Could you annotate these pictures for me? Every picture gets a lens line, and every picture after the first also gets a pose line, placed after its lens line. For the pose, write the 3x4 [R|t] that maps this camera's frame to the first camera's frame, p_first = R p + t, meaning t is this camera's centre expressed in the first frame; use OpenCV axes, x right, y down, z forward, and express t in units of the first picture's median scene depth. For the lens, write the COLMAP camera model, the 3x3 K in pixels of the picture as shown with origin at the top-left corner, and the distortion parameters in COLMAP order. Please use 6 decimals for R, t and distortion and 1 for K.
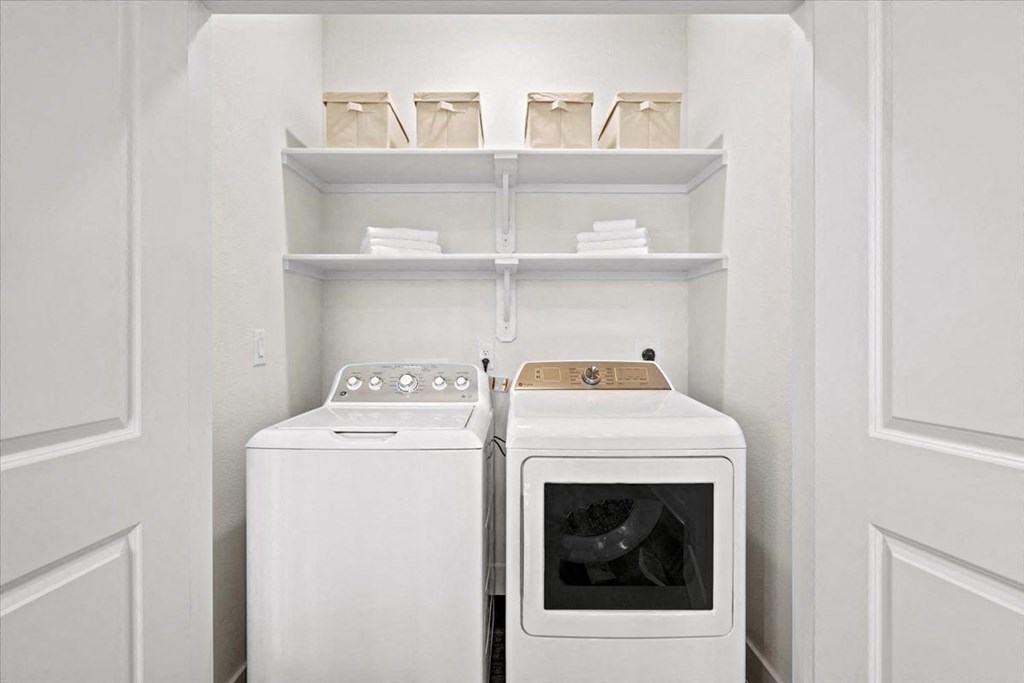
lens RADIAL K [[493.5, 0, 509.0], [0, 493.5, 339.6], [0, 0, 1]] dist [0.000028, 0.000031]
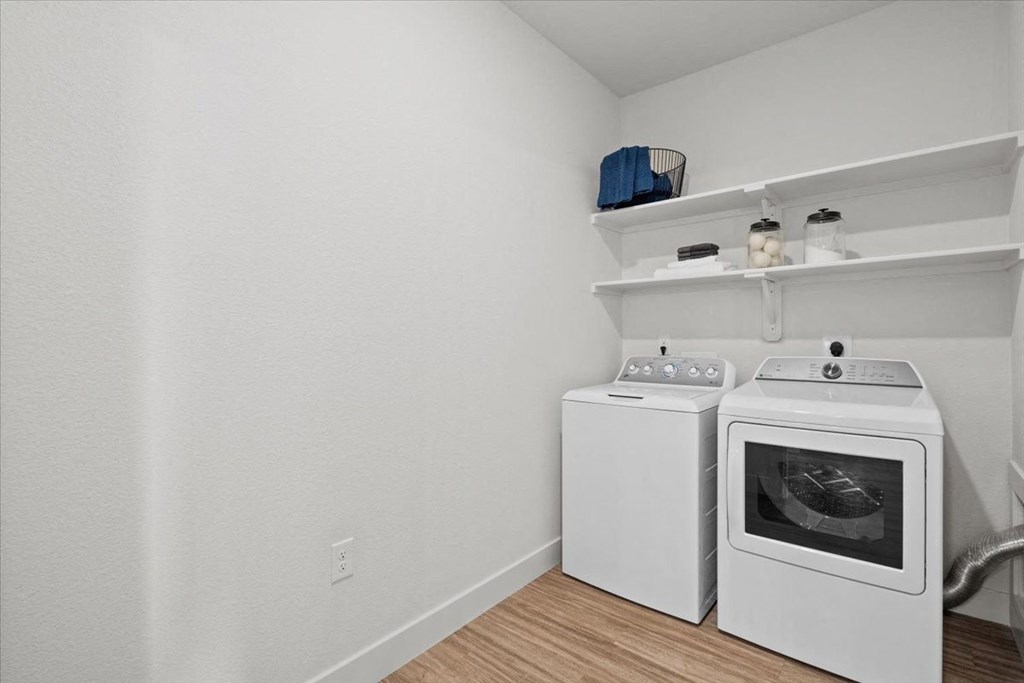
lens RADIAL K [[472.8, 0, 509.4], [0, 472.8, 340.0], [0, 0, 1]] dist [0.001604, 0.000864]
pose [[0.788419, 0.002424, -0.615133, 0.357401], [-0.002874, 0.999996, 0.000257, 0.004477], [0.615131, 0.001565, 0.788423, -0.449061]]
